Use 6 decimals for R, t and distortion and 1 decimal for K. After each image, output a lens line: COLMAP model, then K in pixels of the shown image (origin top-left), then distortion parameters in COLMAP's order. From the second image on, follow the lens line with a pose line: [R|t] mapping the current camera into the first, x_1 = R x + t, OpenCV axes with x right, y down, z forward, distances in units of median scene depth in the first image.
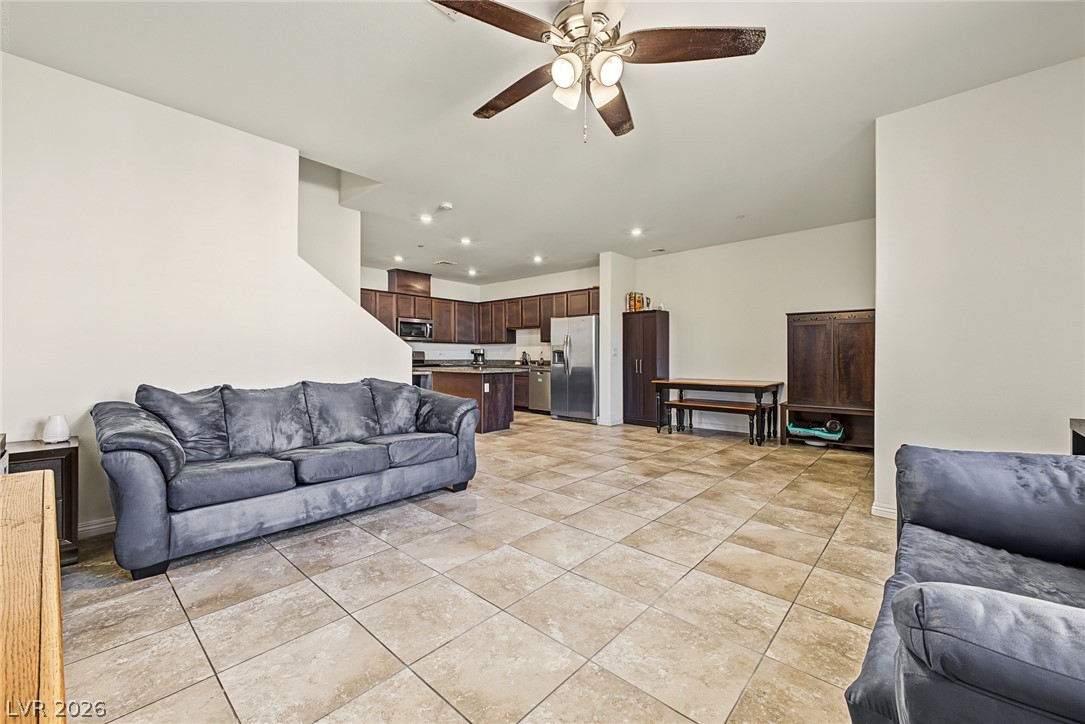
lens RADIAL K [[429.2, 0, 542.4], [0, 429.2, 357.2], [0, 0, 1]] dist [0.018754, -0.004954]
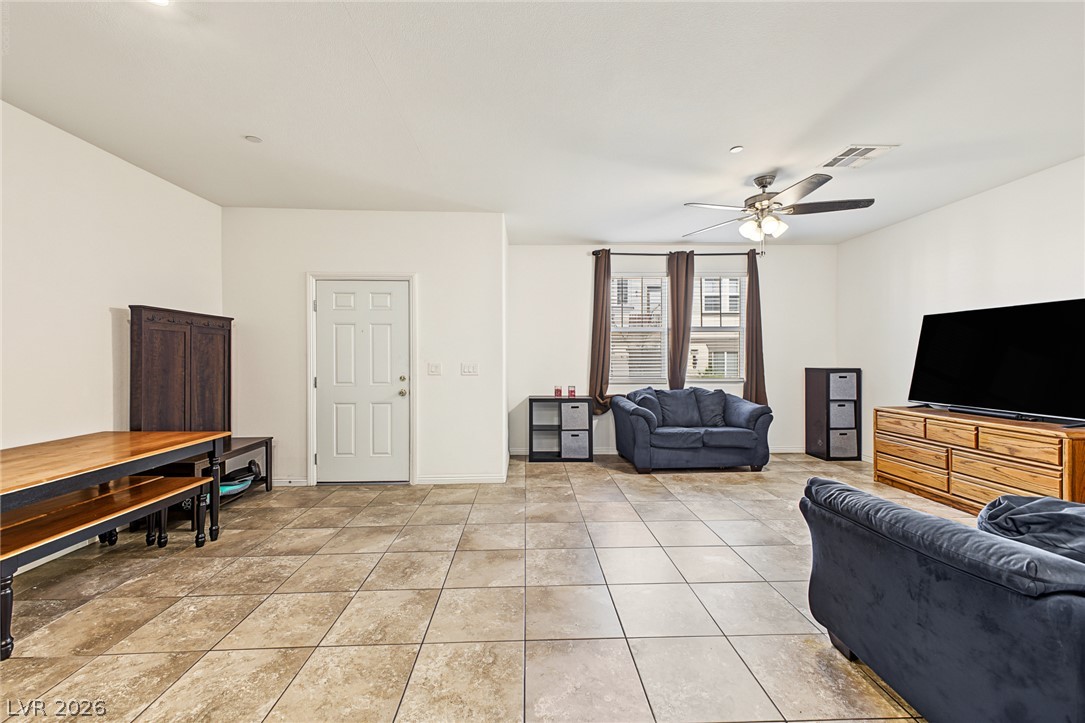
lens RADIAL K [[429.2, 0, 542.4], [0, 429.2, 356.7], [0, 0, 1]] dist [0.018754, -0.004954]
pose [[-0.695232, 0.003901, 0.718775, -0.153246], [0.004369, 0.999990, -0.001201, -0.025109], [-0.718772, 0.002306, -0.695242, 0.789075]]
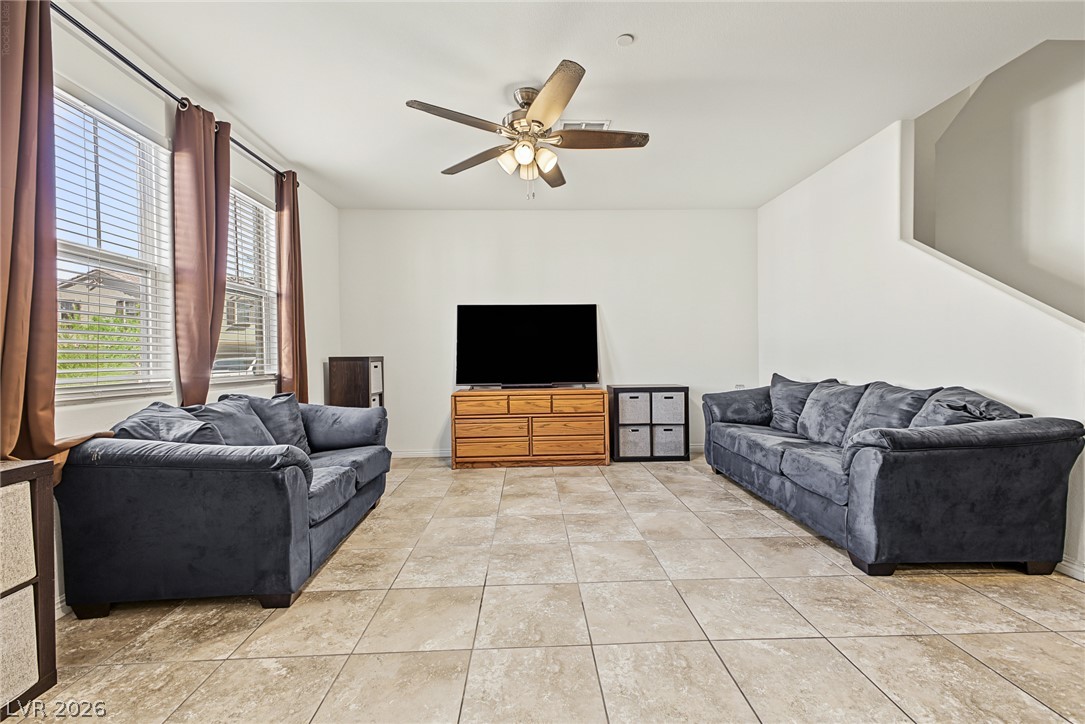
lens RADIAL K [[429.2, 0, 542.4], [0, 429.2, 357.2], [0, 0, 1]] dist [0.018754, -0.004954]
pose [[-0.717475, 0.009105, -0.696525, 0.277930], [0.009268, 0.999951, 0.003524, -0.003327], [0.696522, -0.003927, -0.717524, 0.539921]]
